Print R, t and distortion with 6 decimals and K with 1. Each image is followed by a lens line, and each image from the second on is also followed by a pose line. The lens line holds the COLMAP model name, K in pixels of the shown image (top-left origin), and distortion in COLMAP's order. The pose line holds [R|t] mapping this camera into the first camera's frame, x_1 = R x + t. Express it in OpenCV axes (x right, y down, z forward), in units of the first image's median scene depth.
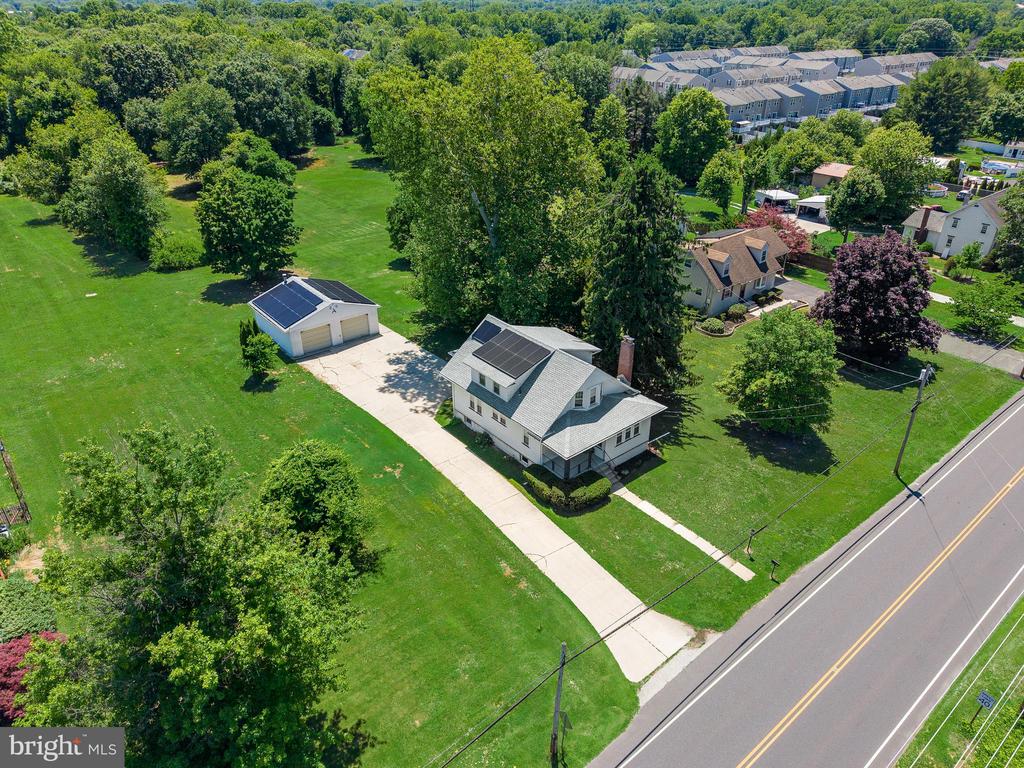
lens RADIAL K [[695.7, 0, 512.0], [0, 695.7, 384.0], [0, 0, 1]] dist [0.082856, -0.087592]
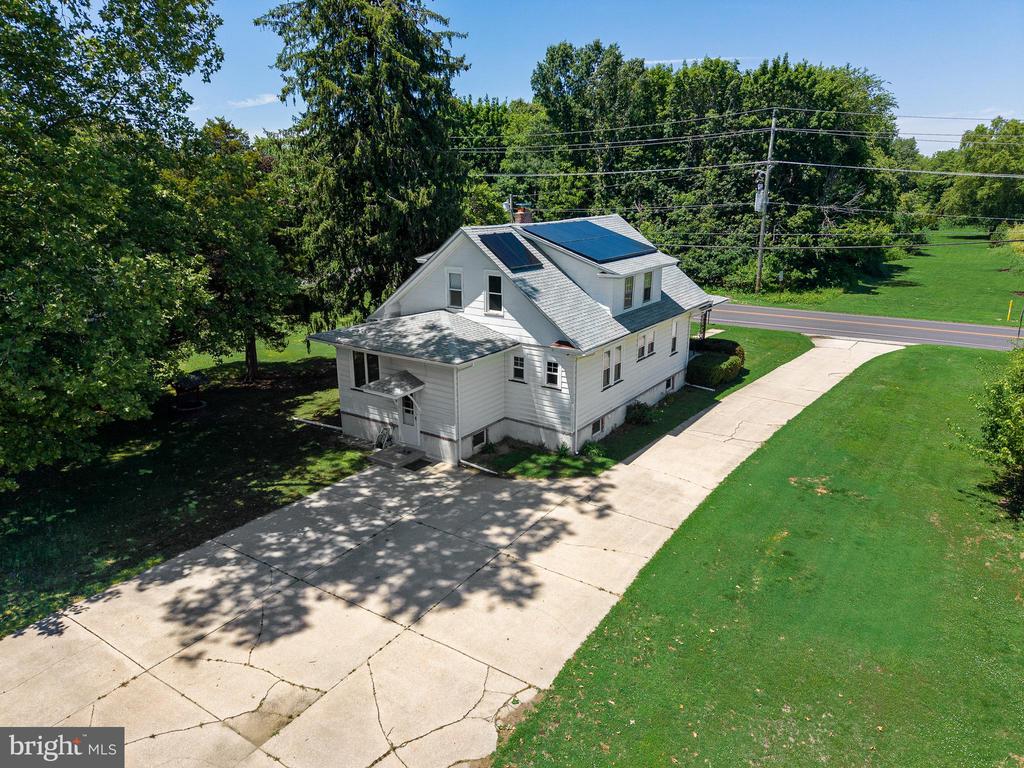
lens RADIAL K [[695.7, 0, 512.0], [0, 695.7, 384.0], [0, 0, 1]] dist [0.082856, -0.087592]
pose [[-0.273190, -0.314520, 0.909090, -0.511268], [0.455918, 0.789823, 0.410266, -0.214598], [-0.847057, 0.526551, -0.072377, 1.164493]]
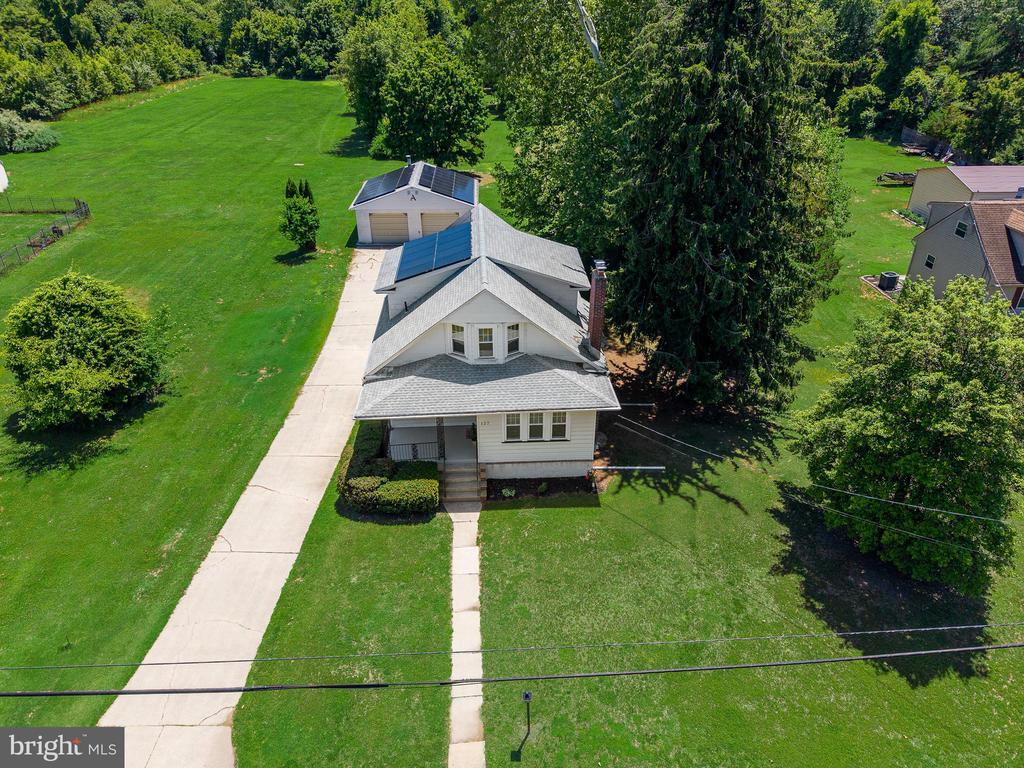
lens RADIAL K [[709.7, 0, 509.1], [0, 709.7, 353.4], [0, 0, 1]] dist [0.011960, 0.002999]
pose [[0.797643, 0.269274, -0.539681, 0.433349], [-0.284741, 0.956931, 0.056617, -0.012341], [0.531683, 0.108510, 0.839963, 0.506223]]
